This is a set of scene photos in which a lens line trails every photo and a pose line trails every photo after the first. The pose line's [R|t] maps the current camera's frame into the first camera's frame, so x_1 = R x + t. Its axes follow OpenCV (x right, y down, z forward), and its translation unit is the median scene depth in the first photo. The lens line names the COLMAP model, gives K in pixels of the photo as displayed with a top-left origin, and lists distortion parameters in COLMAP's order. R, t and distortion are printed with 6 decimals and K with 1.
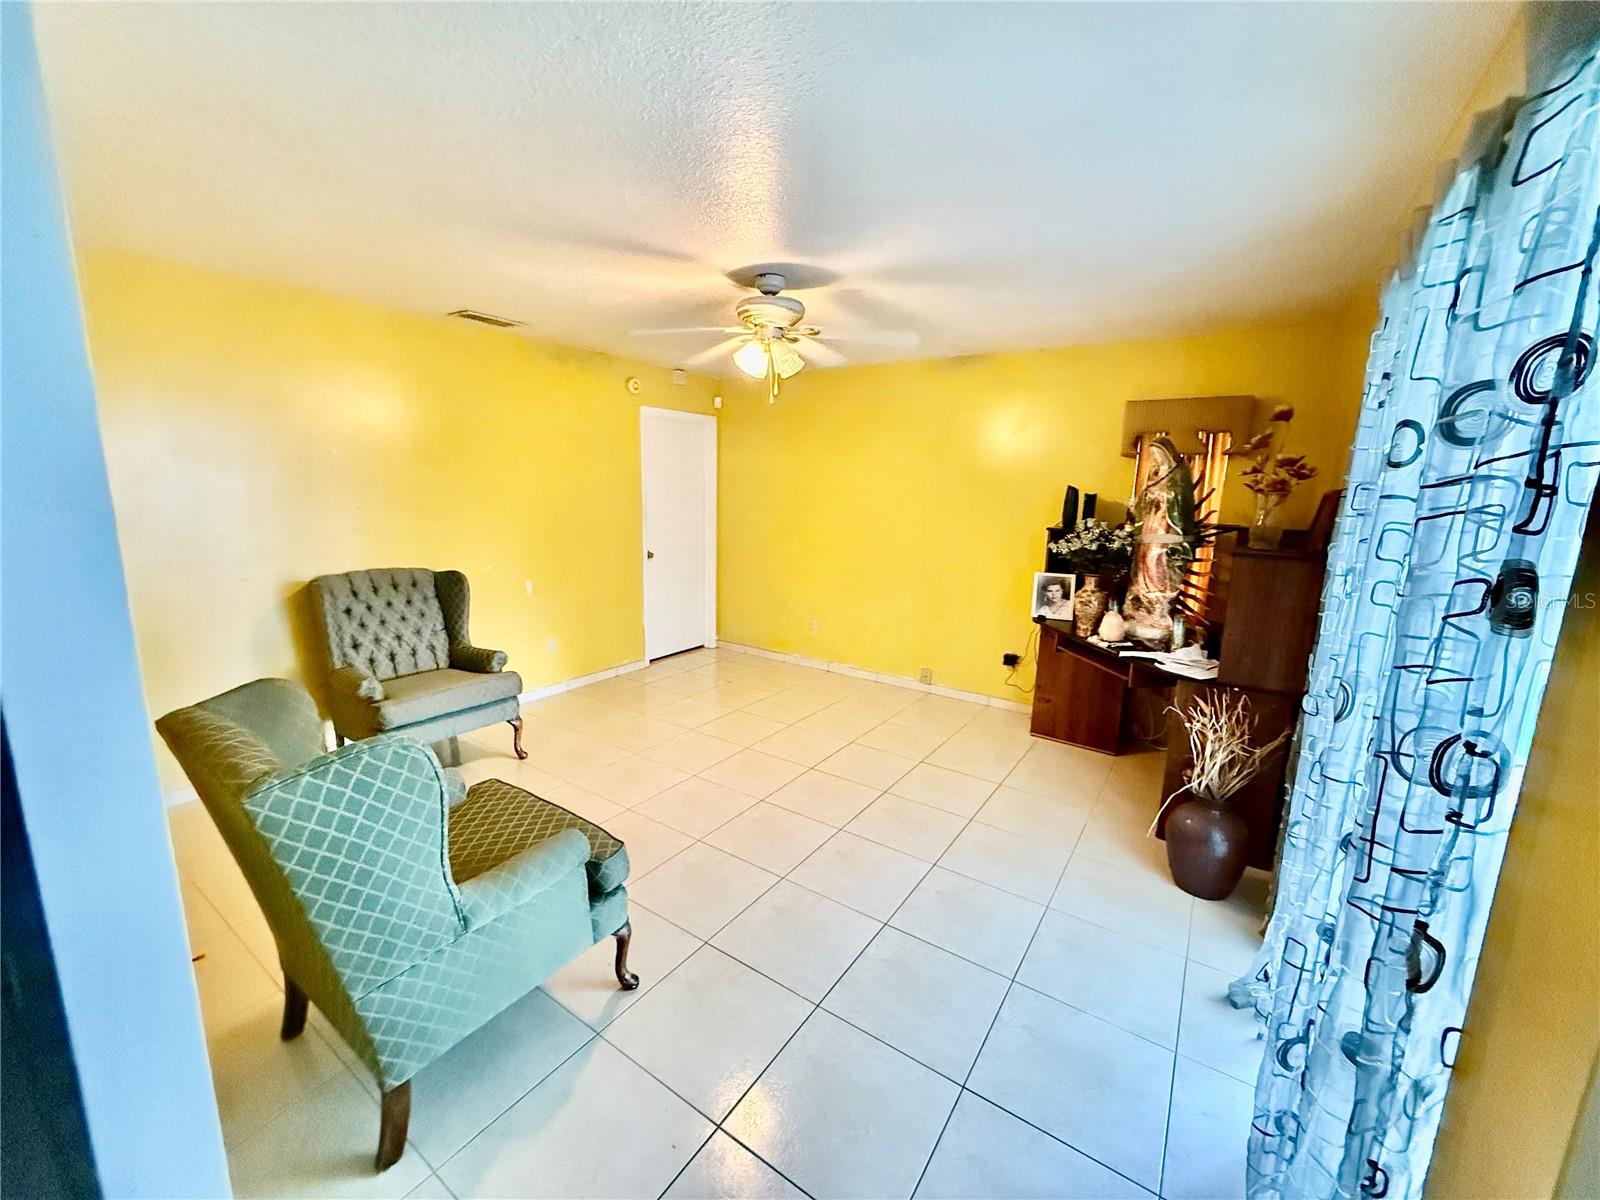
lens RADIAL K [[642.7, 0, 794.9], [0, 642.7, 600.1], [0, 0, 1]] dist [0.002568, 0.000031]
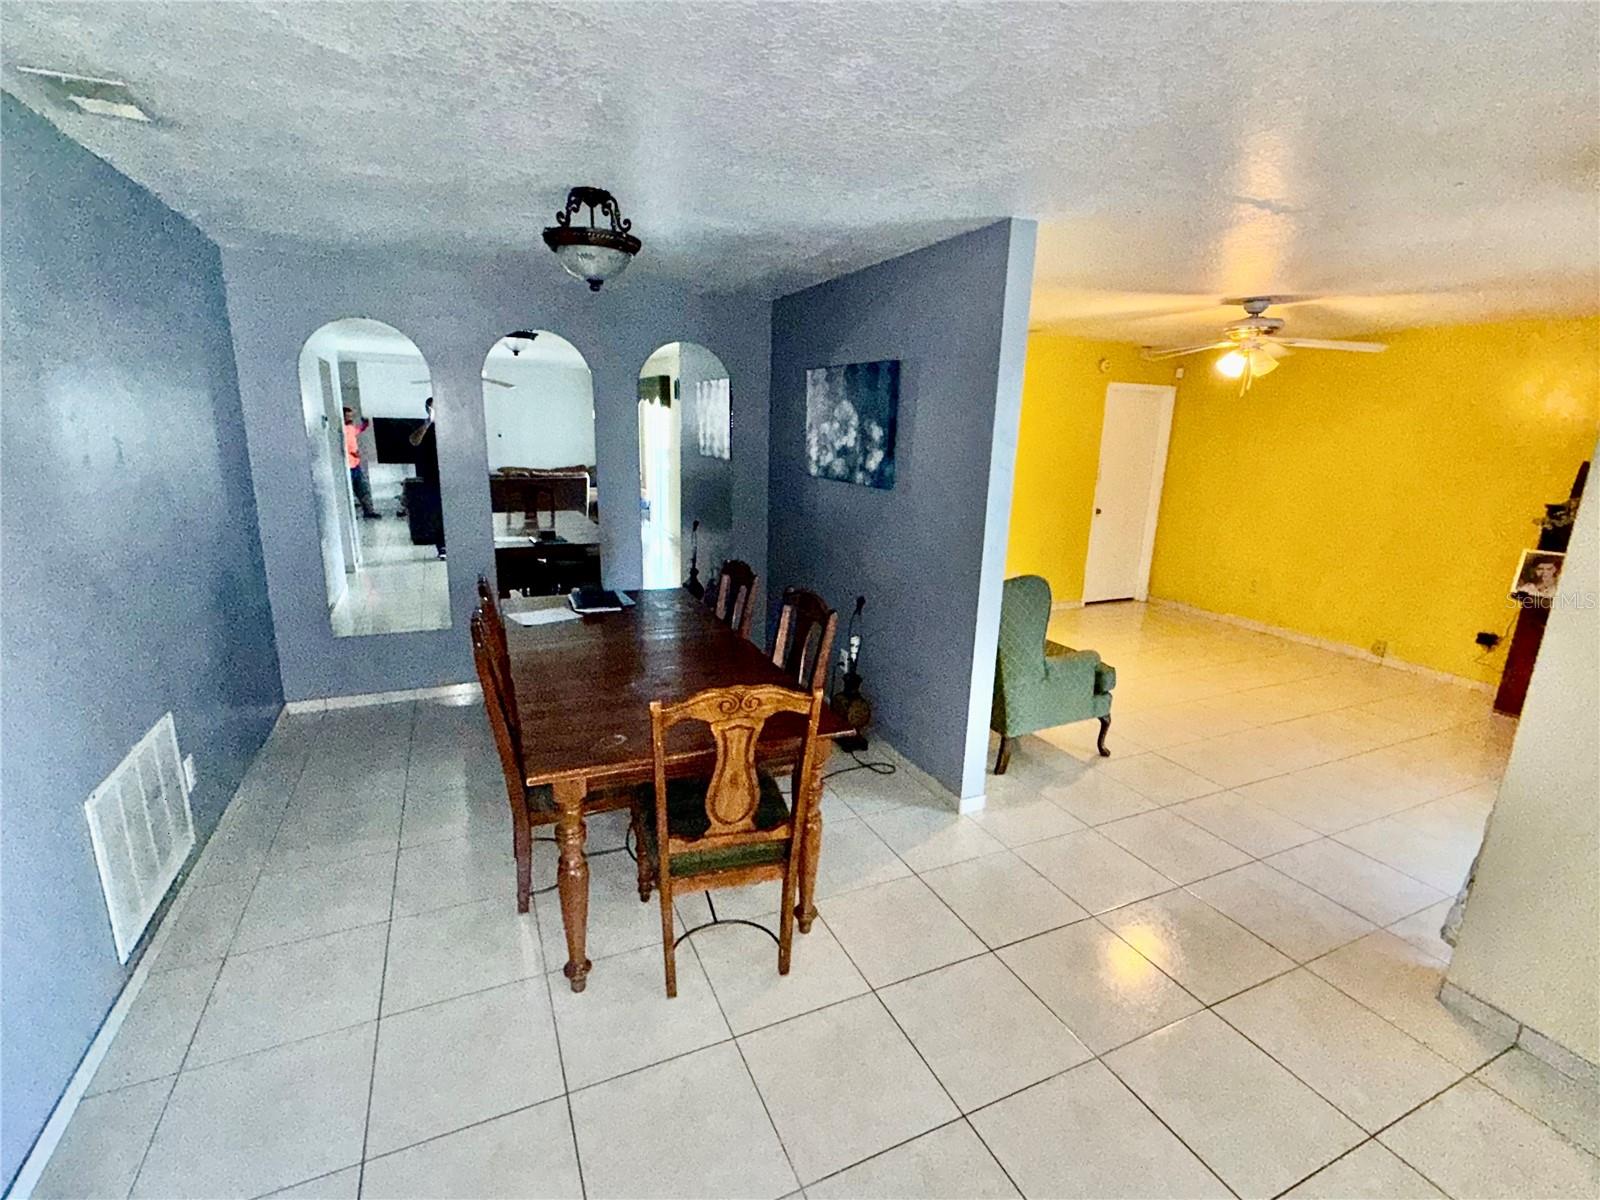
lens RADIAL K [[739.0, 0, 800.4], [0, 739.0, 600.6], [0, 0, 1]] dist [0.003680, 0.000442]
pose [[0.861784, 0.118726, -0.493187, -0.013832], [-0.096899, 0.992851, 0.069691, 0.059232], [0.497935, -0.012269, 0.867127, -0.506590]]
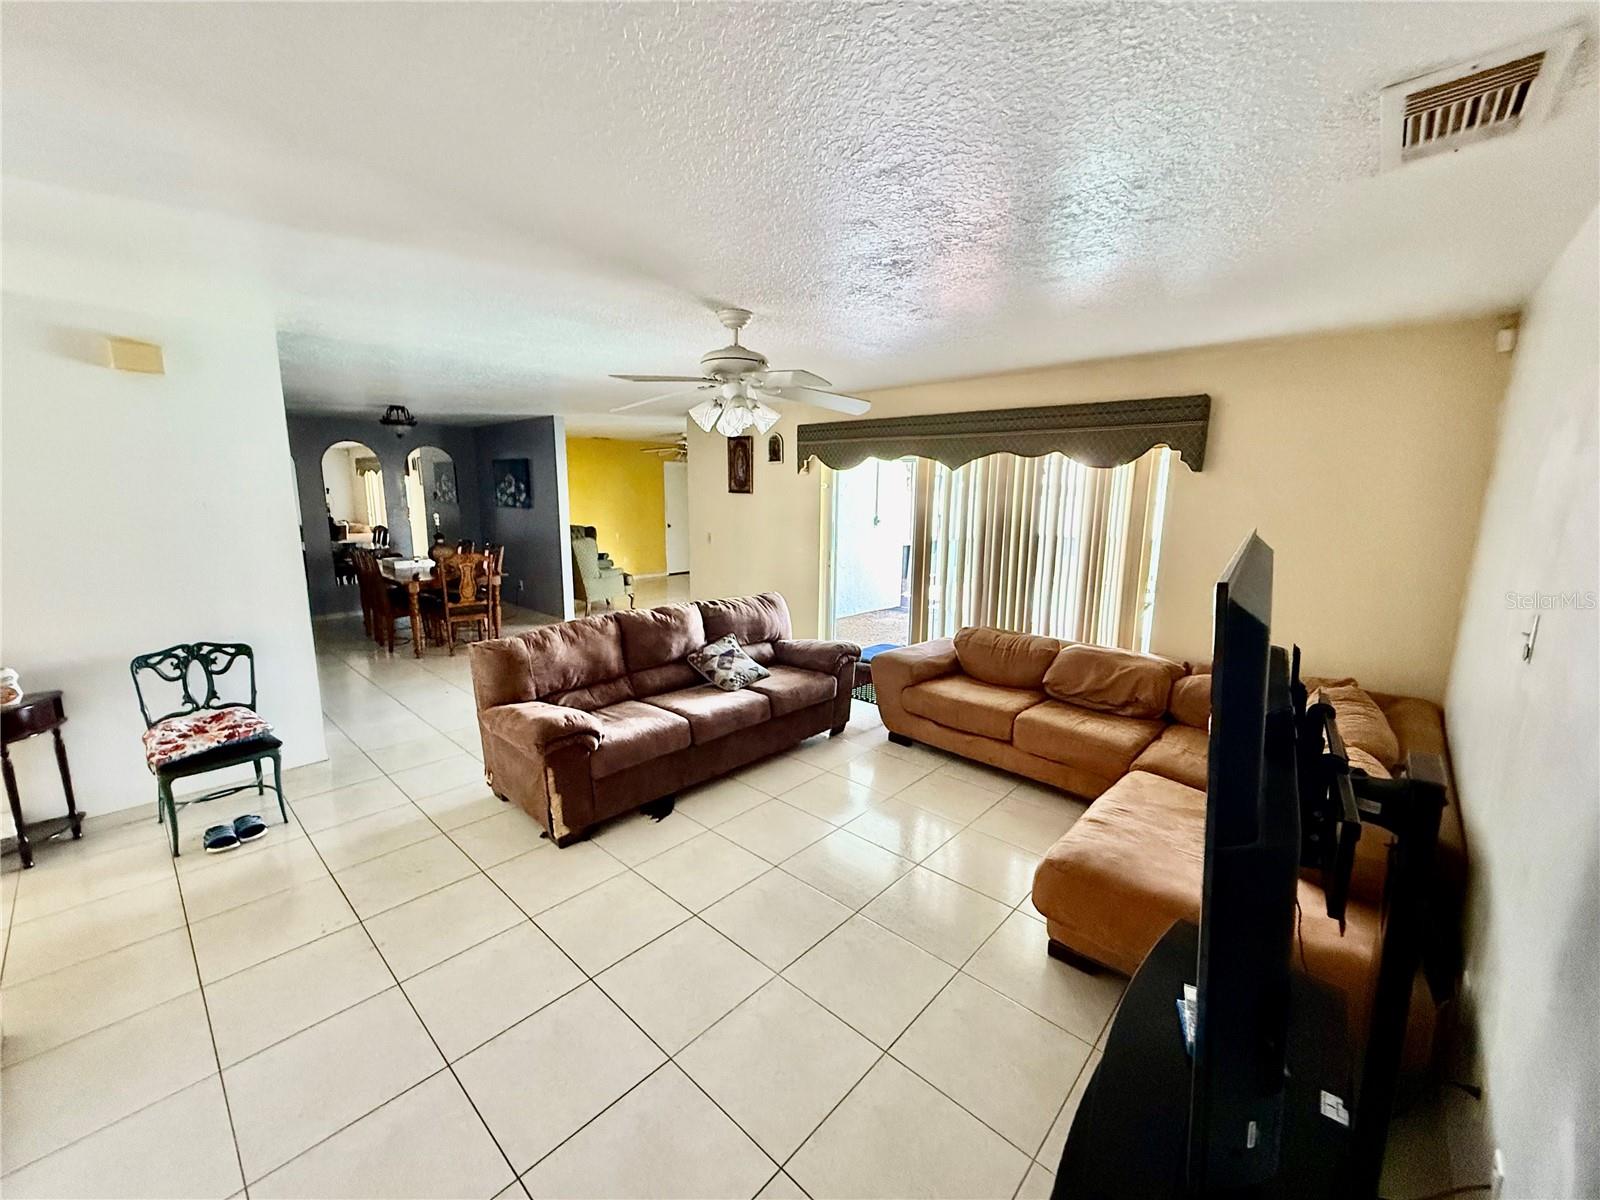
lens RADIAL K [[642.7, 0, 800.4], [0, 642.7, 597.8], [0, 0, 1]] dist [0.002568, 0.000031]
pose [[0.990675, 0.005993, -0.136112, 0.660545], [-0.007887, 0.999879, -0.013377, 0.255868], [0.136015, 0.014326, 0.990603, -1.438549]]
